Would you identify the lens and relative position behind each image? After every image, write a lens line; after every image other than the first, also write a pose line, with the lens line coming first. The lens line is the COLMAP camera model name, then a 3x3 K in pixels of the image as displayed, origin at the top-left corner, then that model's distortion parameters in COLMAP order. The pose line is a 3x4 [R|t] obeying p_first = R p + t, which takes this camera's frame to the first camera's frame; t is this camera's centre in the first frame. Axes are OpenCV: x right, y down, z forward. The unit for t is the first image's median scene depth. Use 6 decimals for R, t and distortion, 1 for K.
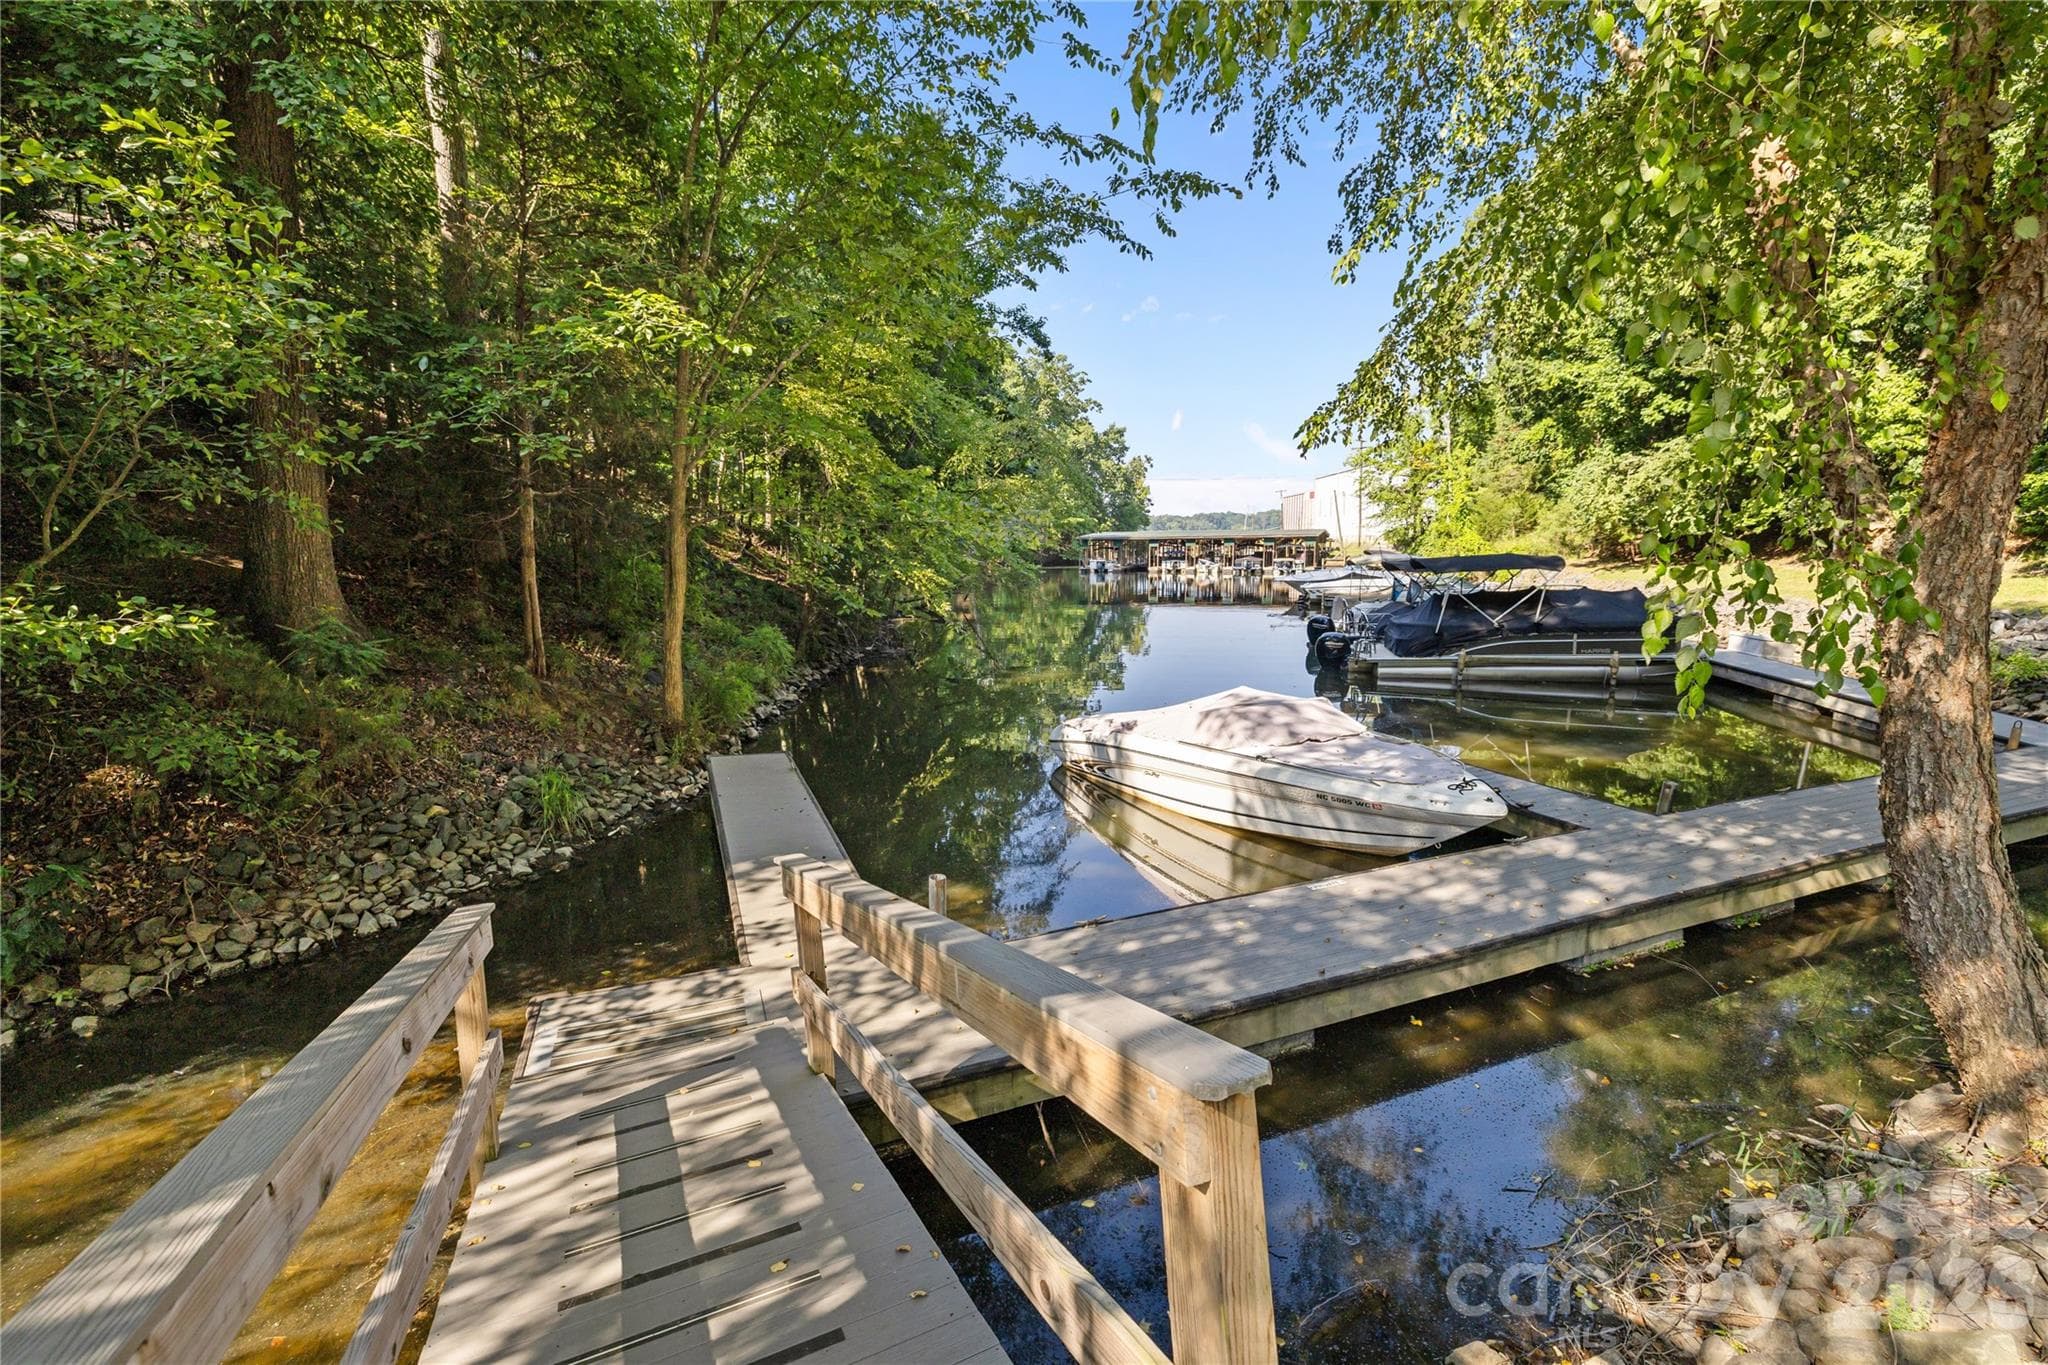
lens RADIAL K [[881.4, 0, 1016.1], [0, 881.4, 676.6], [0, 0, 1]] dist [-0.000797, -0.000171]
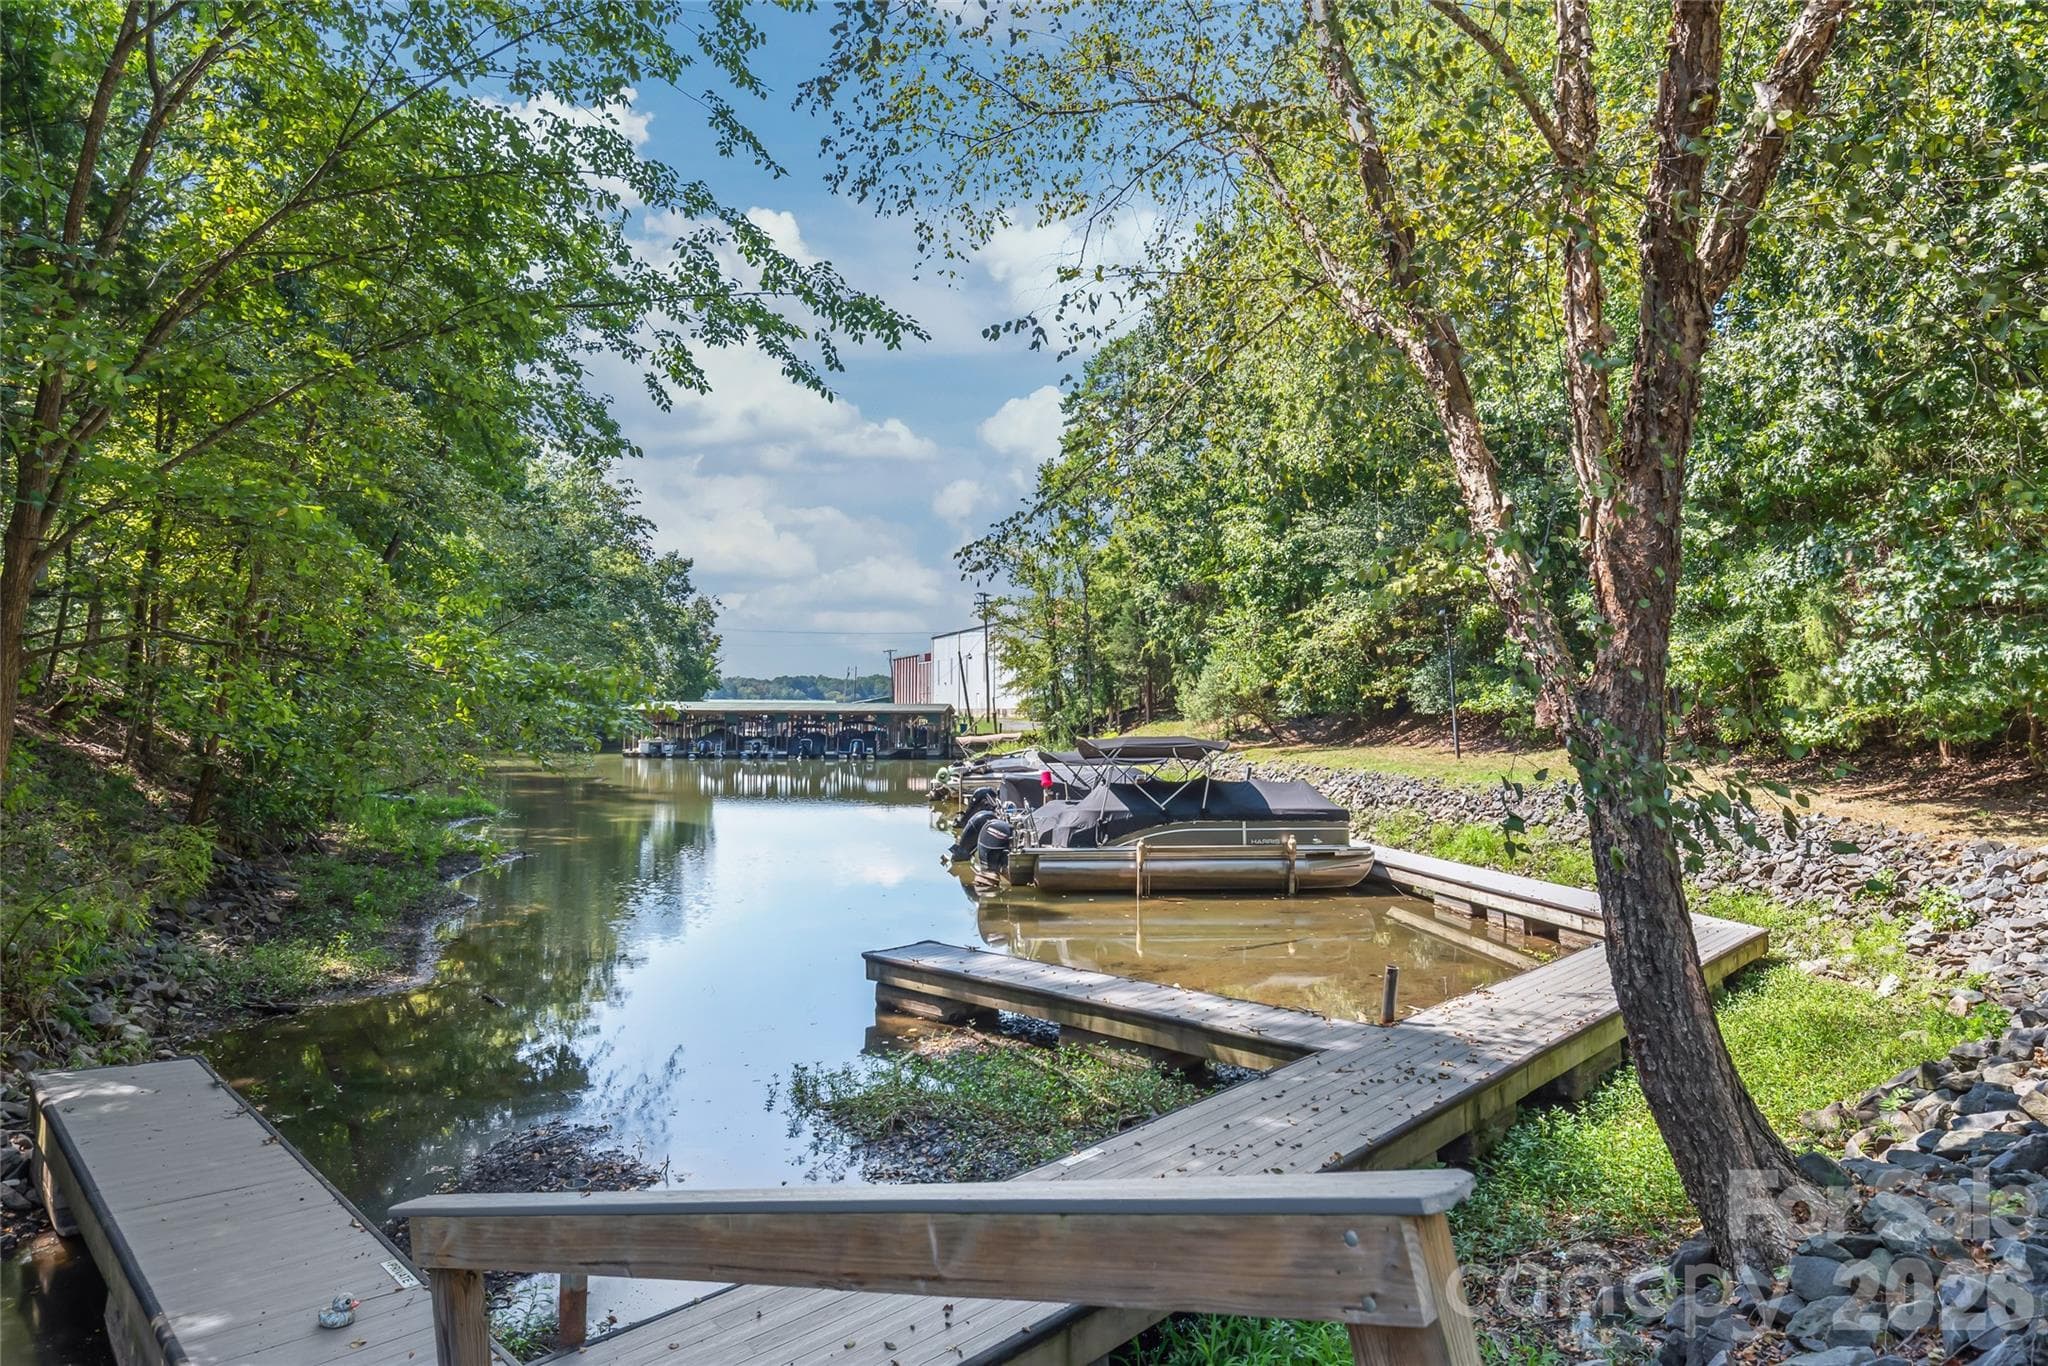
lens RADIAL K [[881.4, 0, 1016.1], [0, 881.4, 677.1], [0, 0, 1]] dist [-0.000797, -0.000171]
pose [[0.941365, 0.020903, 0.336742, 0.136977], [0.040430, 0.983898, -0.174097, -0.049718], [-0.334959, 0.177504, 0.925362, 0.262795]]
